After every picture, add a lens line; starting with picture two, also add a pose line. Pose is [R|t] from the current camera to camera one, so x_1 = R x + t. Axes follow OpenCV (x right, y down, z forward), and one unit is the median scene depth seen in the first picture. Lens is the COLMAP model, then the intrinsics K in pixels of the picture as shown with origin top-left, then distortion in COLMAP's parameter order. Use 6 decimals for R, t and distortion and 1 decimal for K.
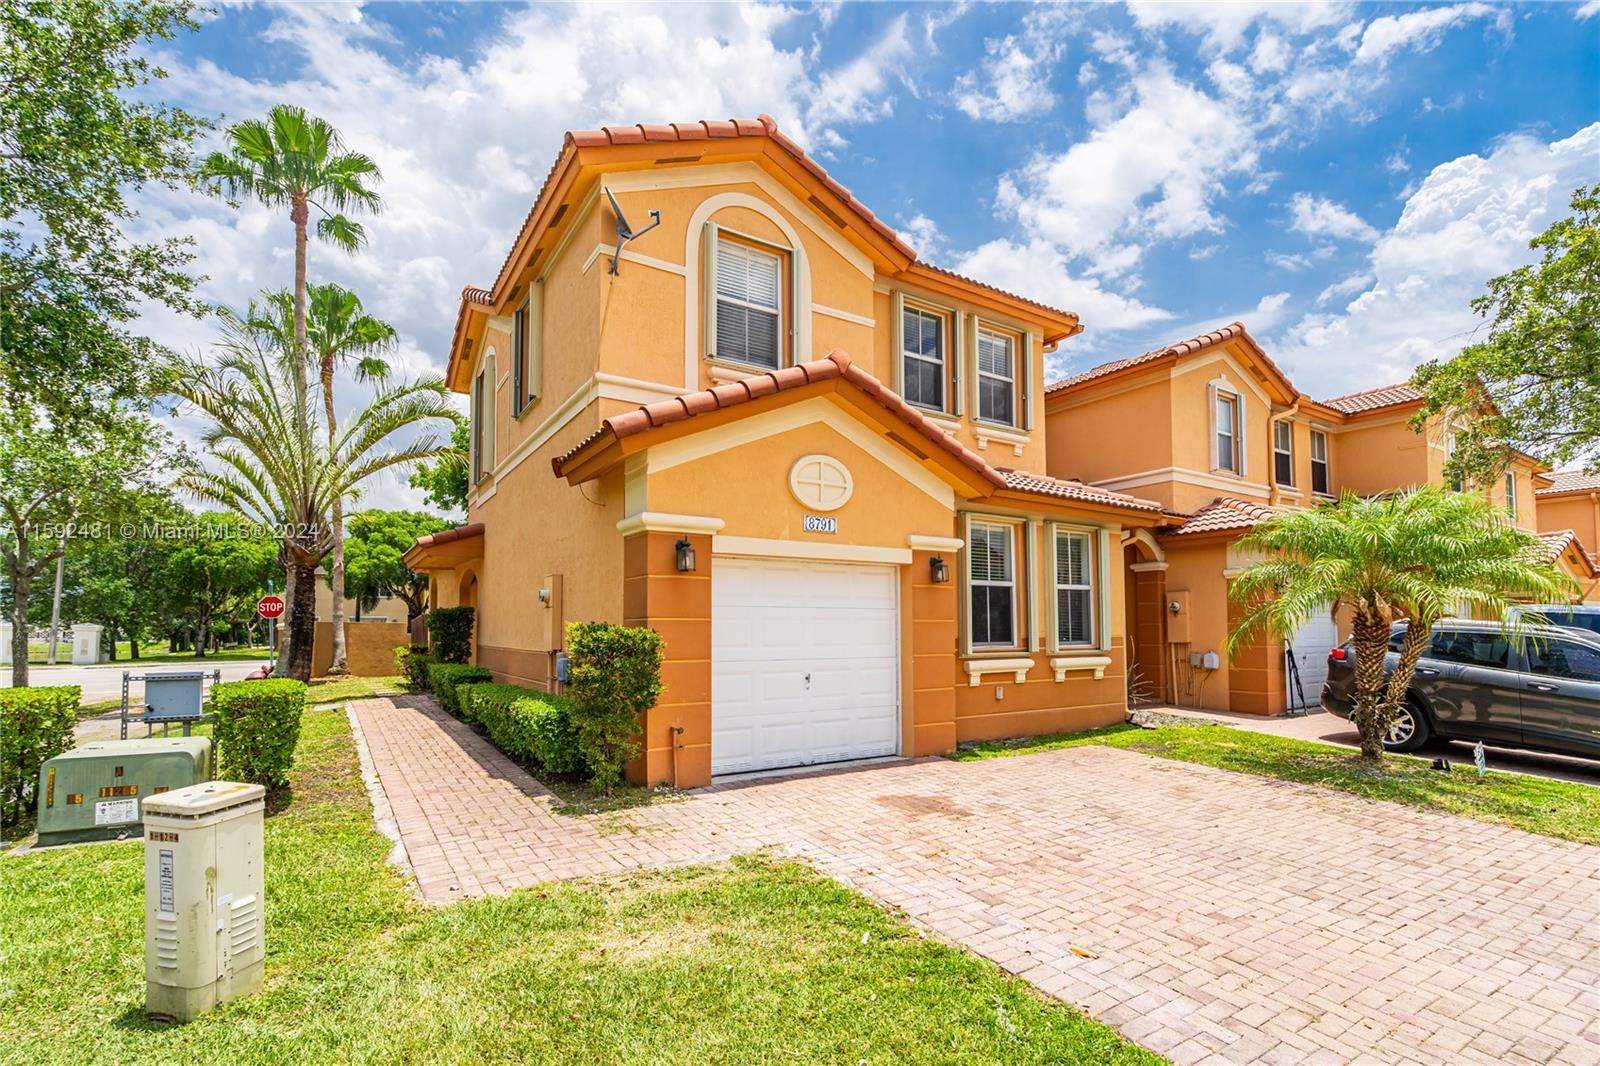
lens RADIAL K [[744.8, 0, 799.9], [0, 744.8, 605.6], [0, 0, 1]] dist [-0.001282, -0.000077]
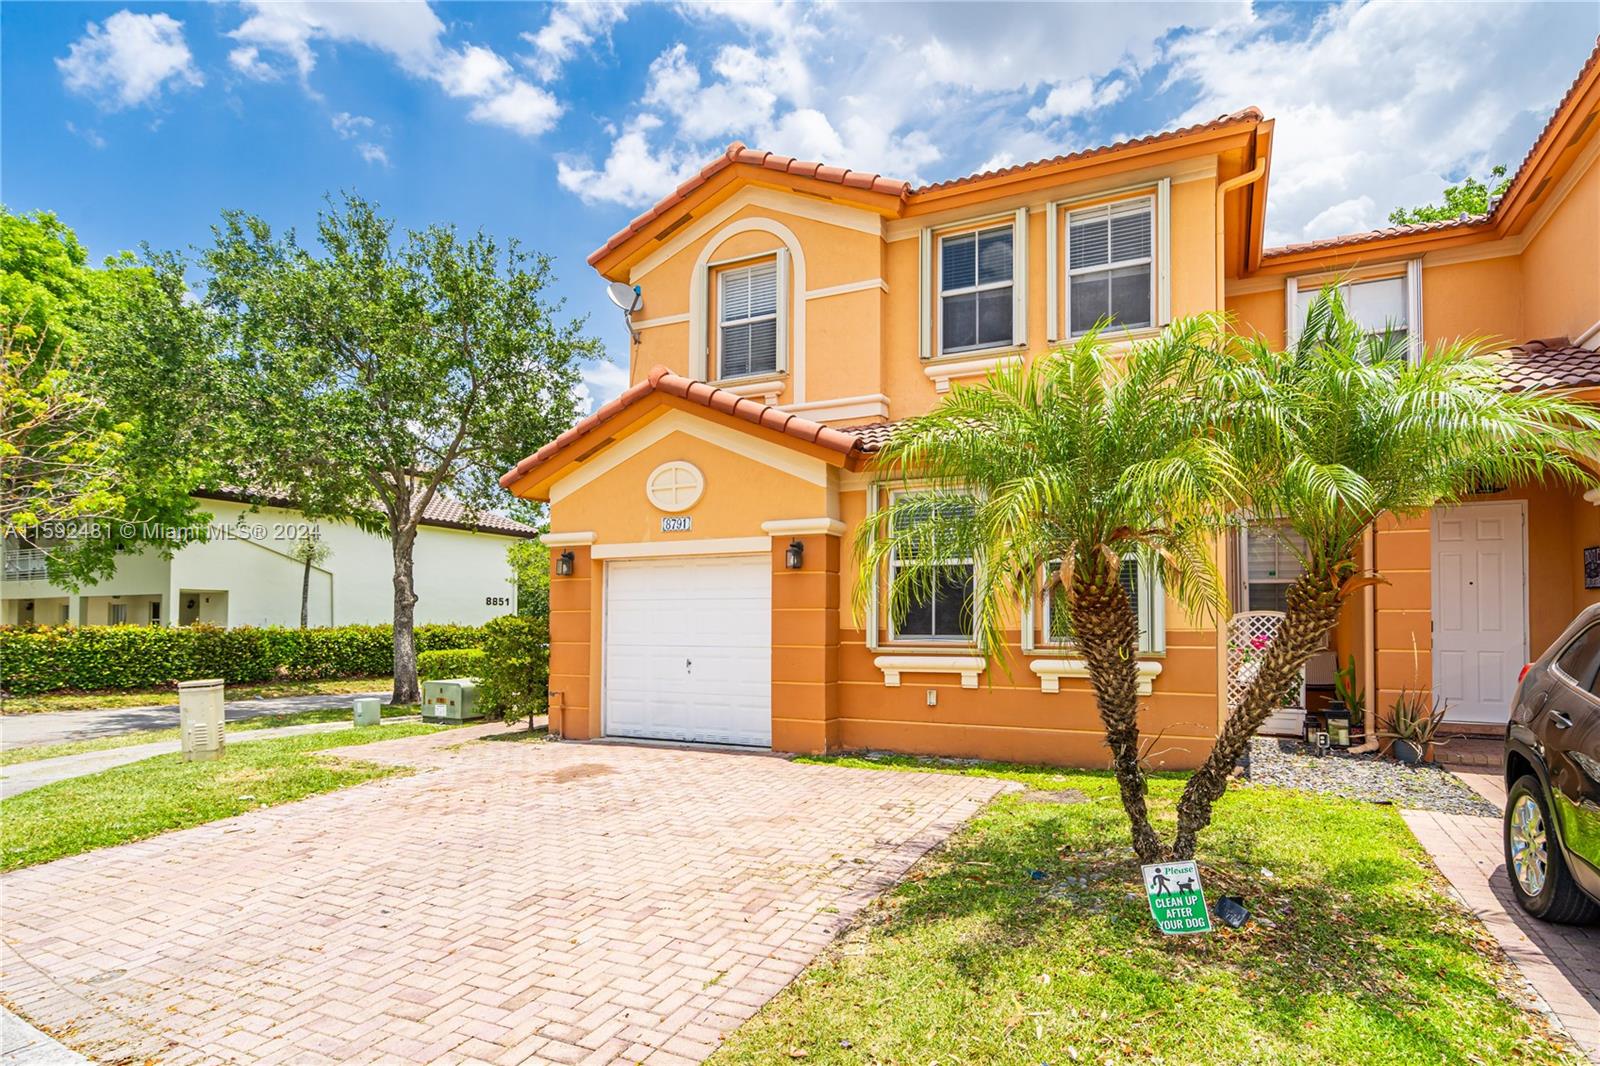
lens RADIAL K [[776.3, 0, 800.2], [0, 776.3, 616.2], [0, 0, 1]] dist [0.002810, 0.000201]
pose [[0.565981, -0.005773, -0.824398, 1.073406], [0.024468, 0.999653, 0.009799, 0.020339], [0.824055, -0.025718, 0.565926, 0.492252]]
